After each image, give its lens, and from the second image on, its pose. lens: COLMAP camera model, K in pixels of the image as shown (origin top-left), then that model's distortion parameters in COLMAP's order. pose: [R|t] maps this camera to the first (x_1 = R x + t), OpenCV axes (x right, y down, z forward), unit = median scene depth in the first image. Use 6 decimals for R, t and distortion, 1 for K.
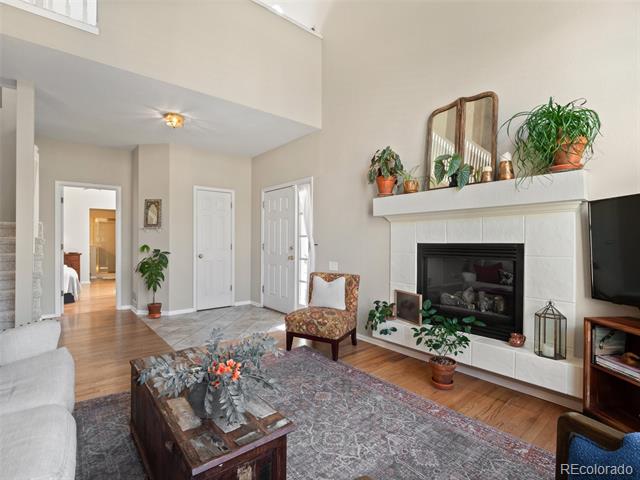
lens RADIAL K [[313.3, 0, 317.2], [0, 313.3, 239.6], [0, 0, 1]] dist [-0.012091, 0.000408]
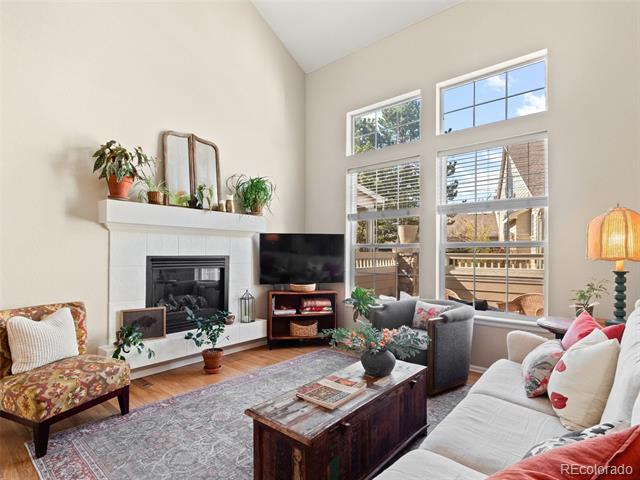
lens RADIAL K [[329.5, 0, 318.5], [0, 329.5, 250.8], [0, 0, 1]] dist [-0.015234, -0.000194]
pose [[-0.182360, 0.008519, 0.983195, -0.772094], [-0.012388, 0.999863, -0.010961, 0.000235], [-0.983154, -0.014179, -0.182230, 0.672033]]
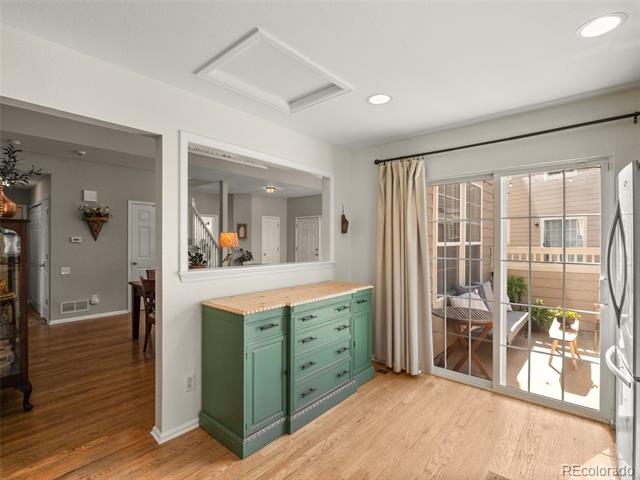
lens RADIAL K [[313.3, 0, 317.2], [0, 313.3, 239.6], [0, 0, 1]] dist [-0.012091, 0.000408]
pose [[0.985984, -0.002059, 0.166829, -0.627461], [0.000998, 0.999979, 0.006447, -0.073082], [-0.166839, -0.006190, 0.985965, -1.418666]]
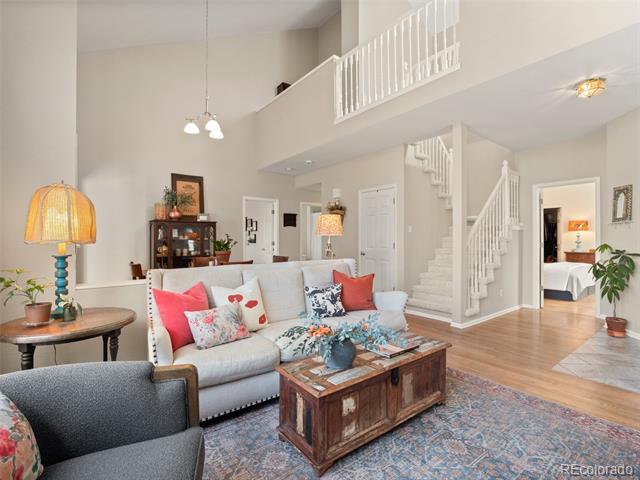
lens RADIAL K [[313.3, 0, 317.2], [0, 313.3, 239.6], [0, 0, 1]] dist [-0.012091, 0.000408]
pose [[-0.038074, -0.002656, -0.999271, 0.444633], [0.007283, 0.999969, -0.002935, 0.003408], [0.999248, -0.007390, -0.038054, 0.414929]]
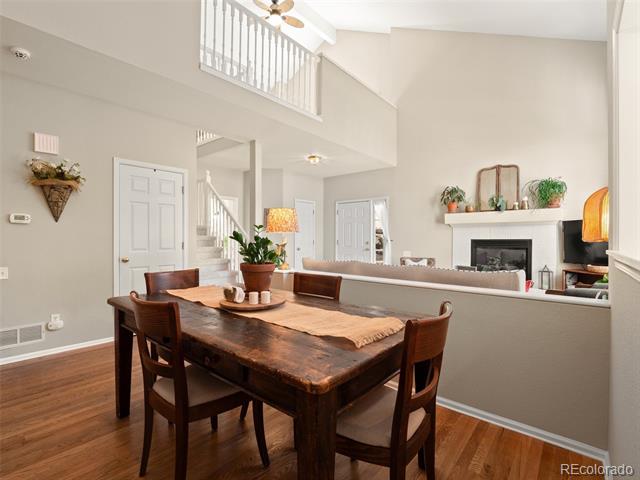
lens RADIAL K [[313.3, 0, 317.2], [0, 313.3, 239.6], [0, 0, 1]] dist [-0.012091, 0.000408]
pose [[0.984212, -0.002681, 0.176971, -0.899529], [0.000650, 0.999933, 0.011537, -0.008982], [-0.176990, -0.011240, 0.984148, -0.649070]]
